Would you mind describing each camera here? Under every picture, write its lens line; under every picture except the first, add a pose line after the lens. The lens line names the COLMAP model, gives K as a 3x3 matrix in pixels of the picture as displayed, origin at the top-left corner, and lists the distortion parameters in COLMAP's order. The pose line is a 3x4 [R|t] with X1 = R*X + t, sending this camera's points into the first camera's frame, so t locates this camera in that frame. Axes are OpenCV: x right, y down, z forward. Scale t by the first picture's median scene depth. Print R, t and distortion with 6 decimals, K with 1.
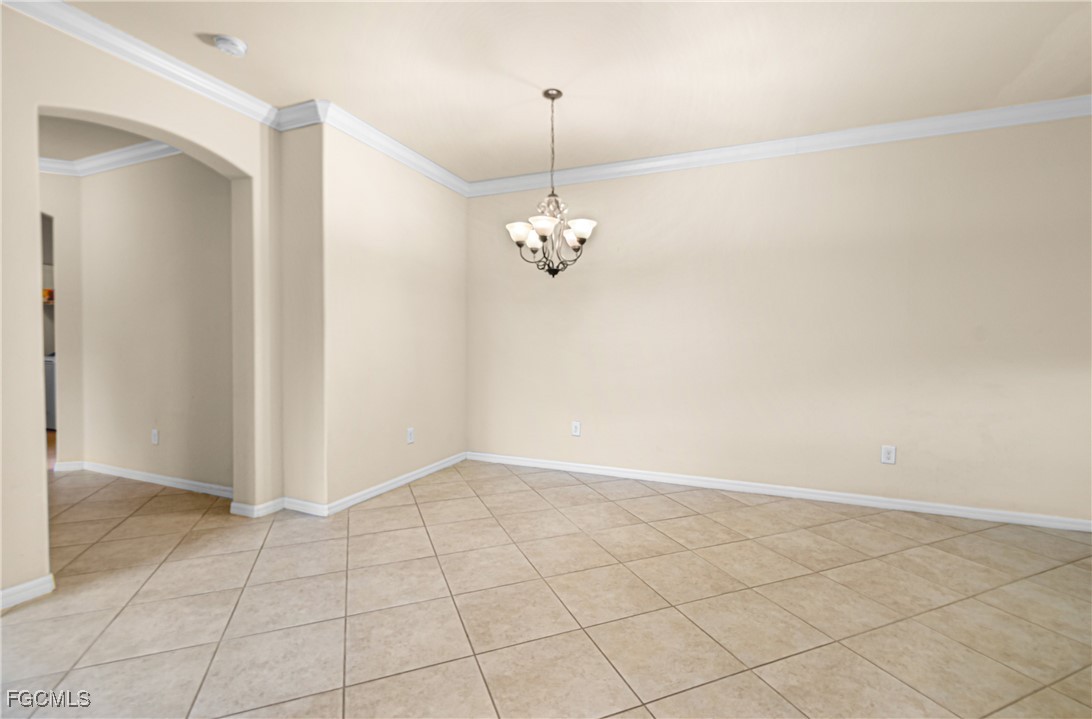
lens RADIAL K [[492.7, 0, 542.8], [0, 492.7, 344.6], [0, 0, 1]] dist [-0.000615, -0.000060]
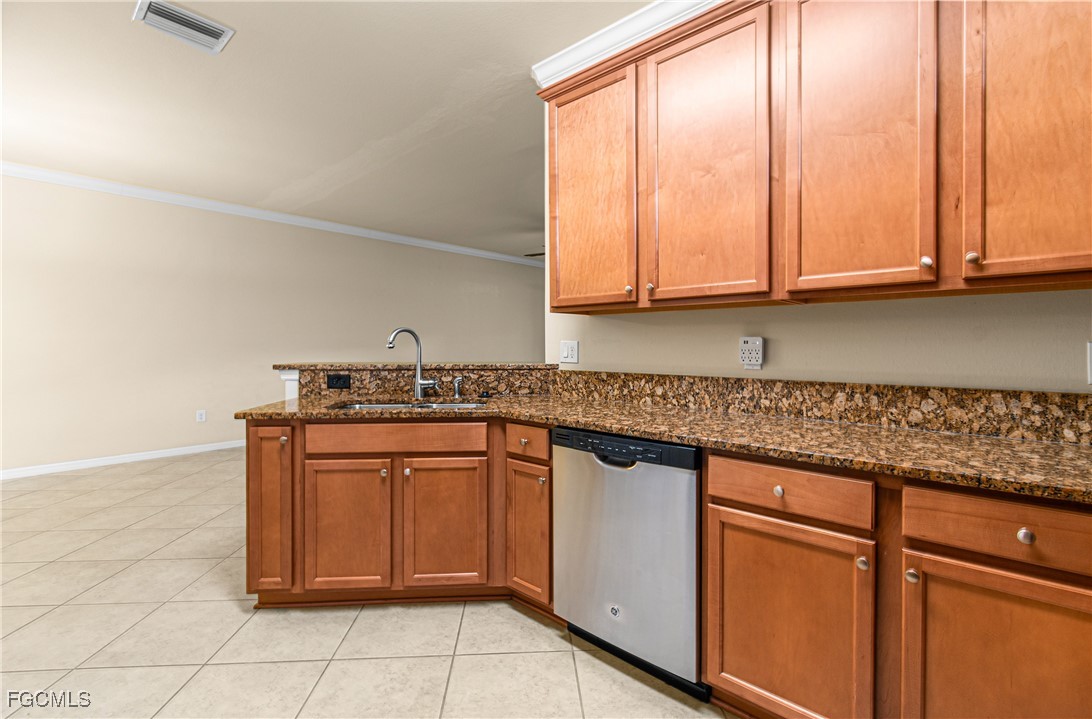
lens RADIAL K [[492.7, 0, 542.8], [0, 492.7, 344.6], [0, 0, 1]] dist [-0.000615, -0.000060]
pose [[0.342450, -0.008874, 0.939494, -0.361044], [0.015087, 0.999878, 0.003945, 0.021605], [-0.939415, 0.012823, 0.342543, -0.510162]]
